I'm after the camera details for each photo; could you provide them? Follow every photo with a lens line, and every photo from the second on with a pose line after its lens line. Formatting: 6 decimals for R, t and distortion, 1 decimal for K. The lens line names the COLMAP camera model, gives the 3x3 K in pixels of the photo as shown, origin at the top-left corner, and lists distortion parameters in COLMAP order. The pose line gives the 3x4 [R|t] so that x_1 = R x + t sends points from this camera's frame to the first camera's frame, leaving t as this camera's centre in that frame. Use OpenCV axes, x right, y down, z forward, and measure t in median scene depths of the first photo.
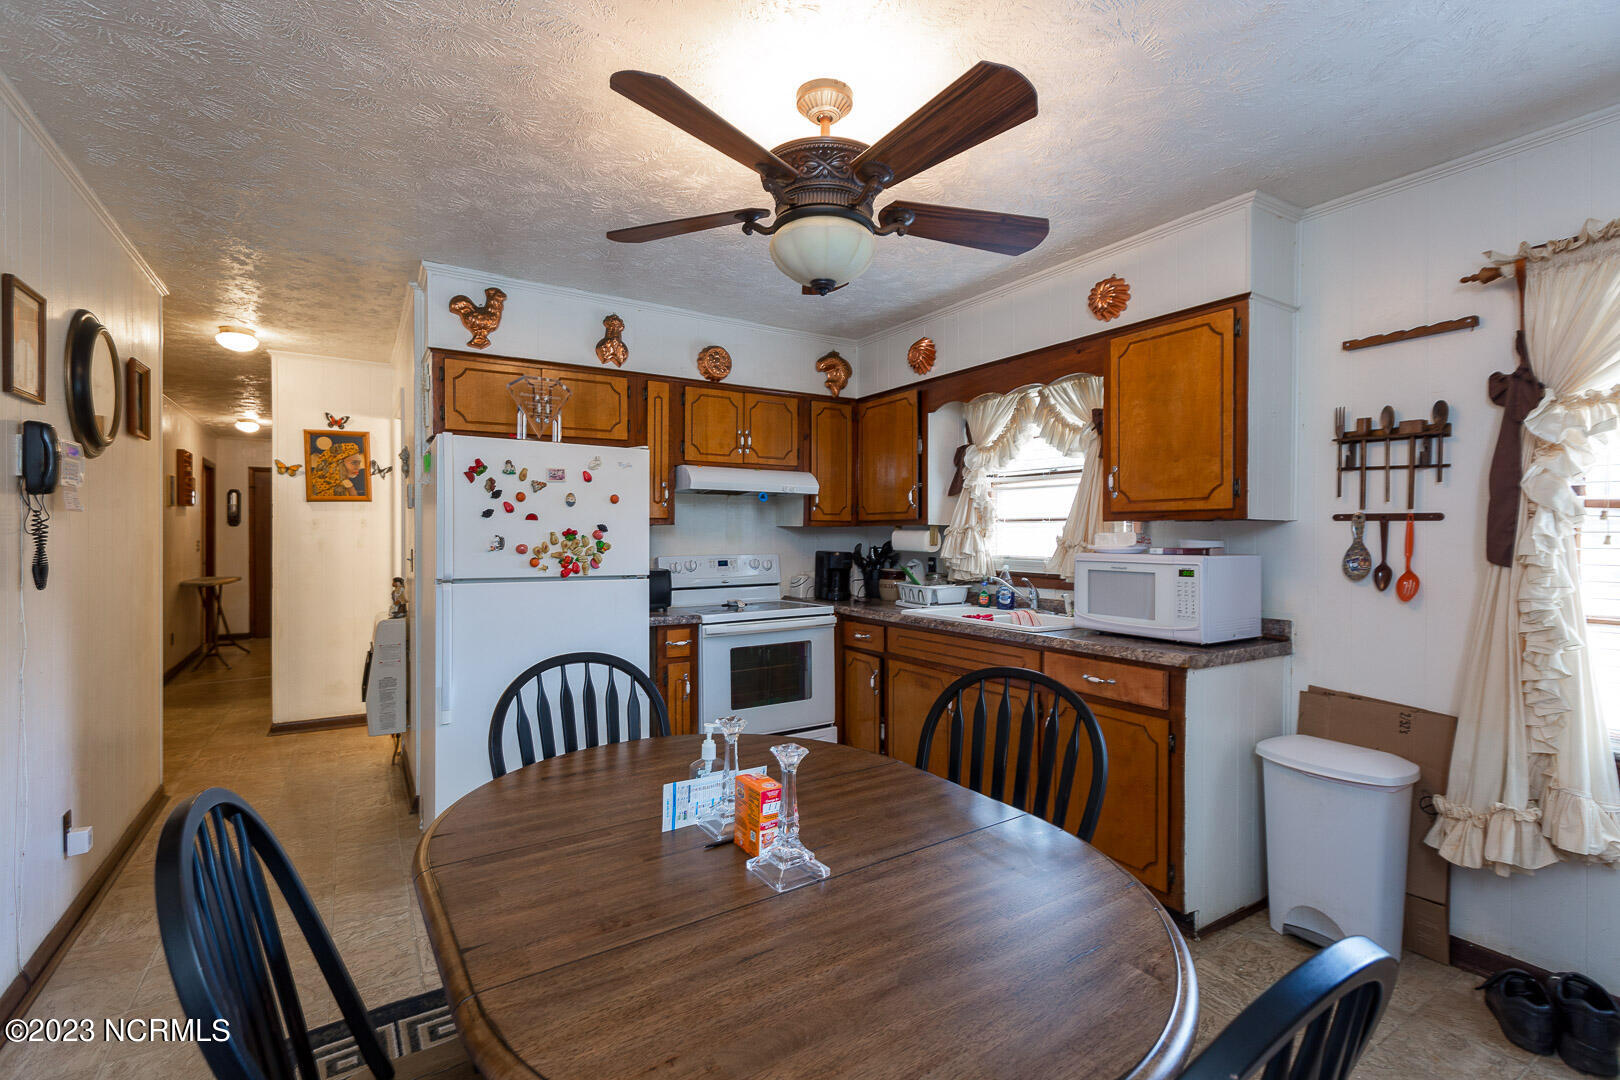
lens RADIAL K [[735.9, 0, 810.0], [0, 735.9, 540.0], [0, 0, 1]] dist [-0.002279, -0.000170]
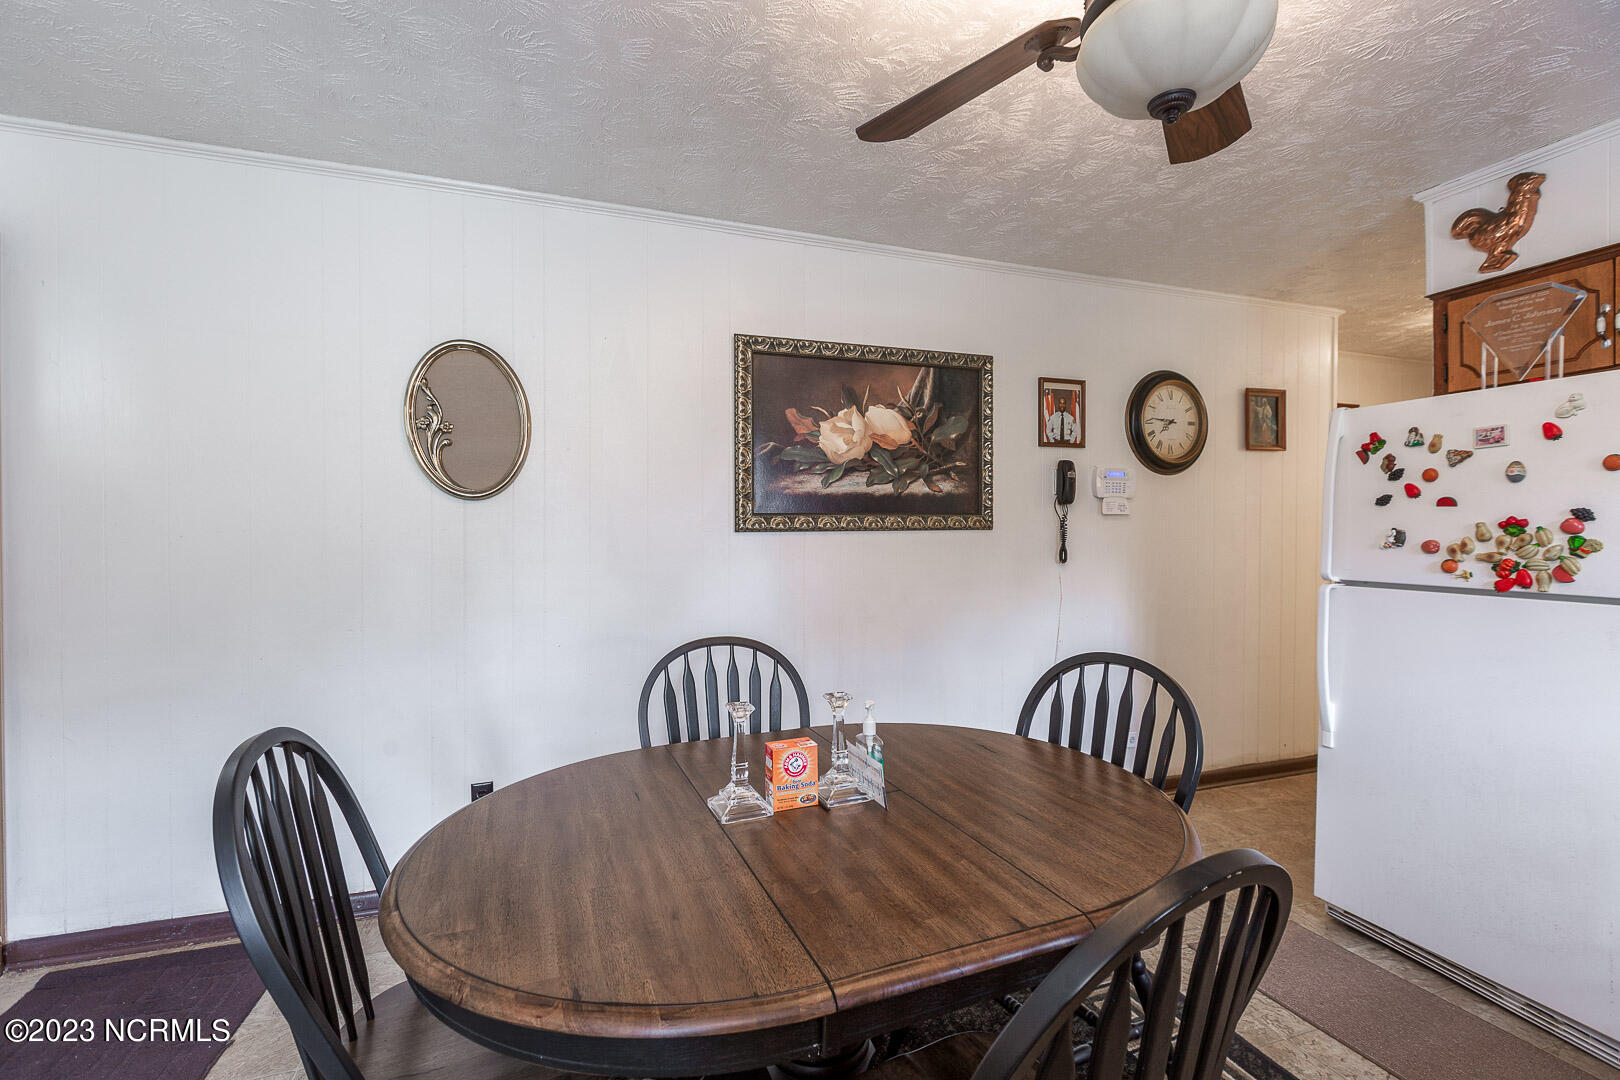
lens RADIAL K [[719.3, 0, 810.0], [0, 719.3, 540.0], [0, 0, 1]] dist [0.001179, 0.000066]
pose [[-0.220572, 0.007064, -0.975345, 0.390508], [-0.008275, 0.999924, 0.009113, 0.003720], [0.975336, 0.010081, -0.220497, 0.500541]]
